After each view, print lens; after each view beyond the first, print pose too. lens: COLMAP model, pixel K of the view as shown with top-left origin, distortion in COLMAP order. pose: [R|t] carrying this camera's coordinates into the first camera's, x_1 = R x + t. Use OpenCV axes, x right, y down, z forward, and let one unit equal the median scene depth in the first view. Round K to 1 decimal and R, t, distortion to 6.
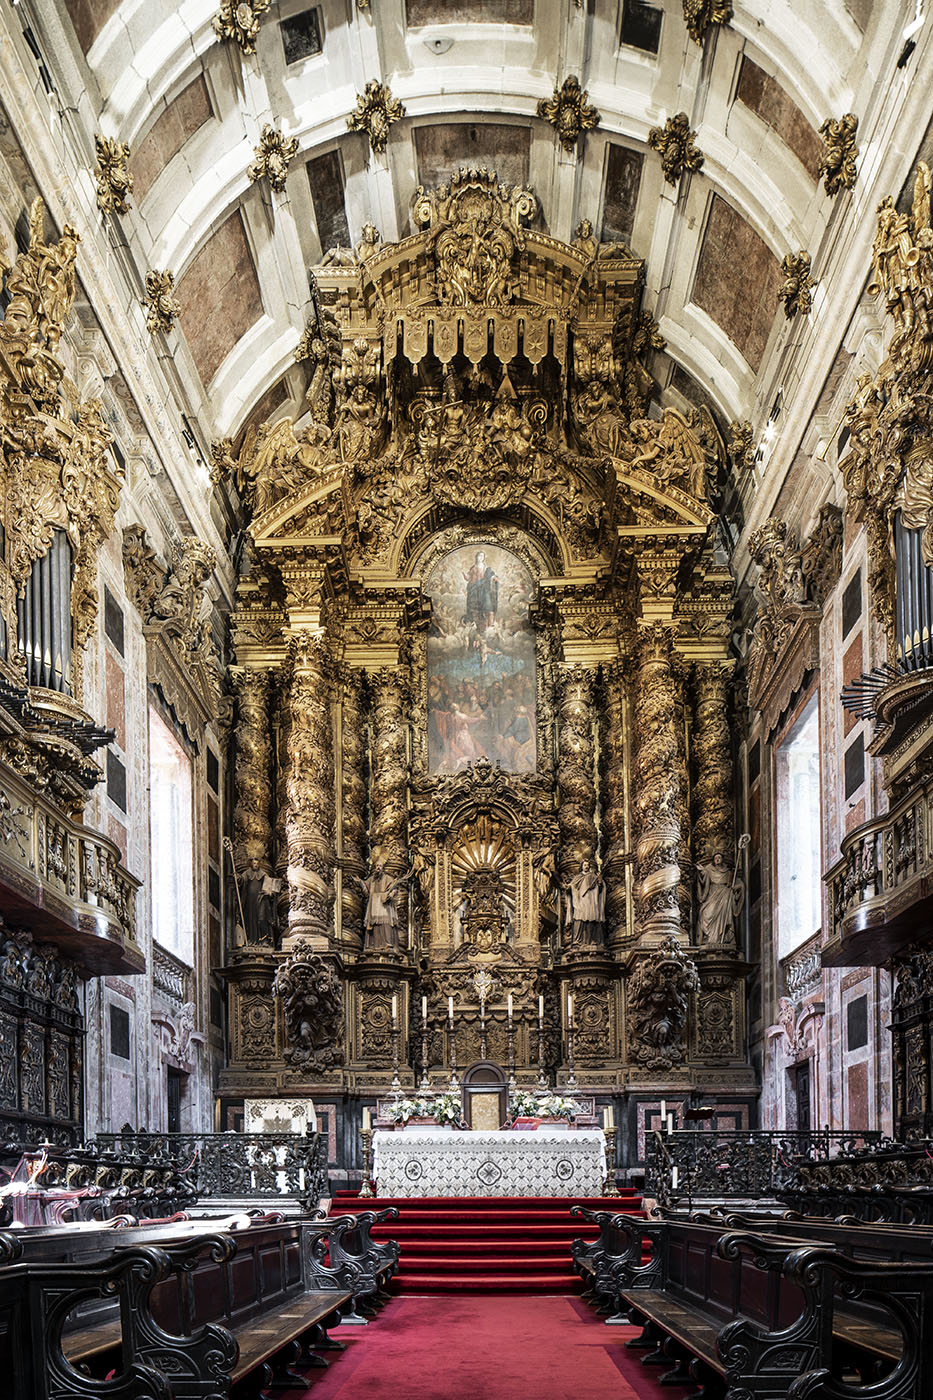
lens RADIAL K [[964.6, 0, 466.5], [0, 964.6, 700.0], [0, 0, 1]] dist [-0.003074, -0.000941]
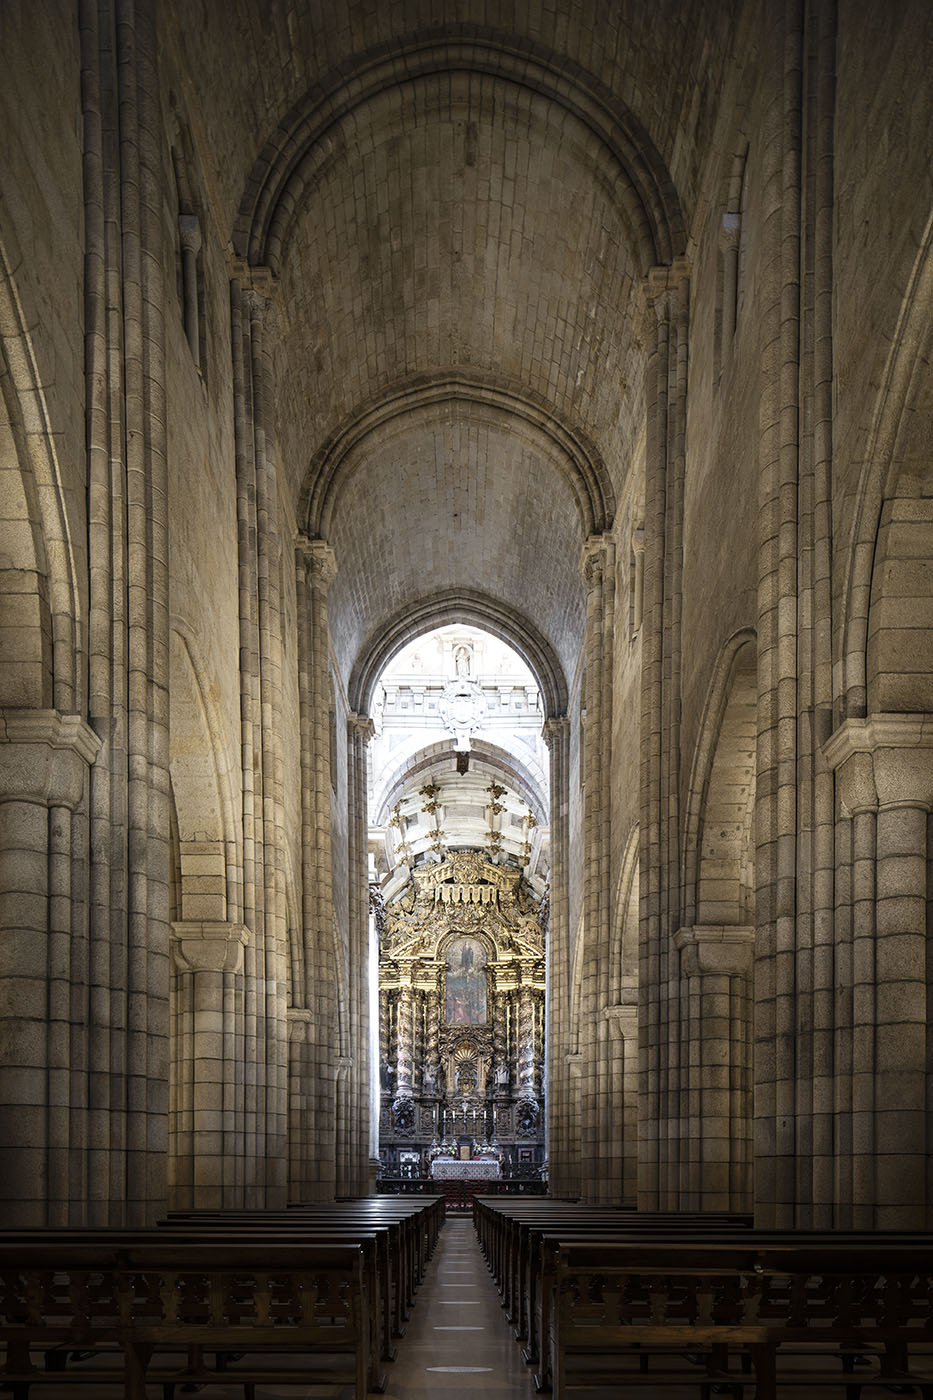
lens RADIAL K [[964.6, 0, 466.5], [0, 964.6, 700.0], [0, 0, 1]] dist [-0.003074, -0.000941]
pose [[0.999795, 0.016907, 0.011122, -0.030255], [-0.016996, 0.999823, 0.008007, -0.912778], [-0.010984, -0.008194, 0.999906, -1.808904]]
